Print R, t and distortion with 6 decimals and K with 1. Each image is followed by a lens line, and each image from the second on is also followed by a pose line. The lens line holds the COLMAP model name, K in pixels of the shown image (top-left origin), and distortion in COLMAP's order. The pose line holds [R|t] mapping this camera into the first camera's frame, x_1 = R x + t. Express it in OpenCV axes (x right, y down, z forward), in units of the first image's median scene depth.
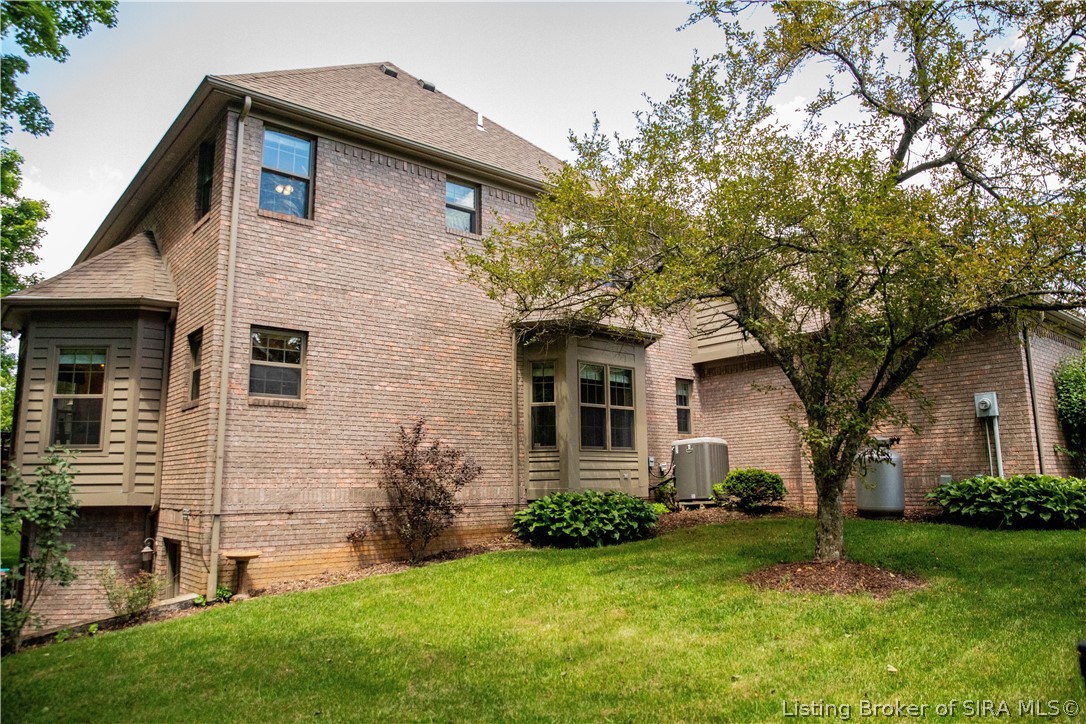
lens RADIAL K [[773.0, 0, 542.9], [0, 773.0, 360.3], [0, 0, 1]] dist [-0.056524, 0.012172]
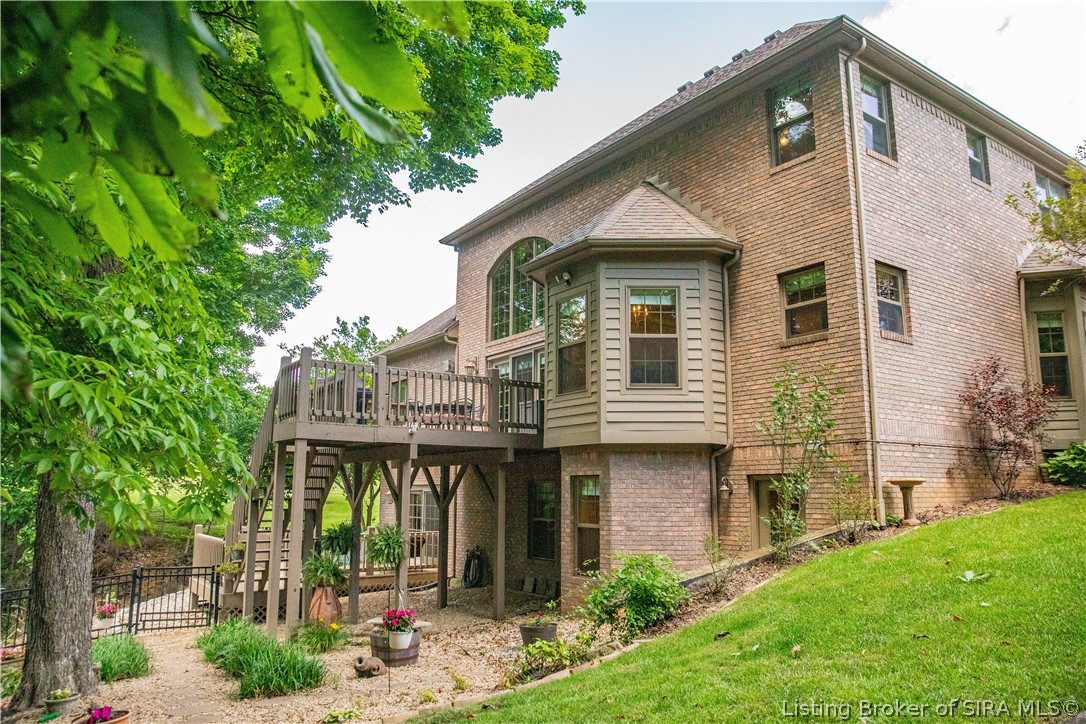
lens RADIAL K [[773.0, 0, 543.3], [0, 773.0, 361.6], [0, 0, 1]] dist [-0.056524, 0.012172]
pose [[0.997402, 0.006885, -0.071710, -0.690969], [-0.007644, 0.999918, -0.010318, 0.095023], [0.071633, 0.010839, 0.997372, -0.038359]]
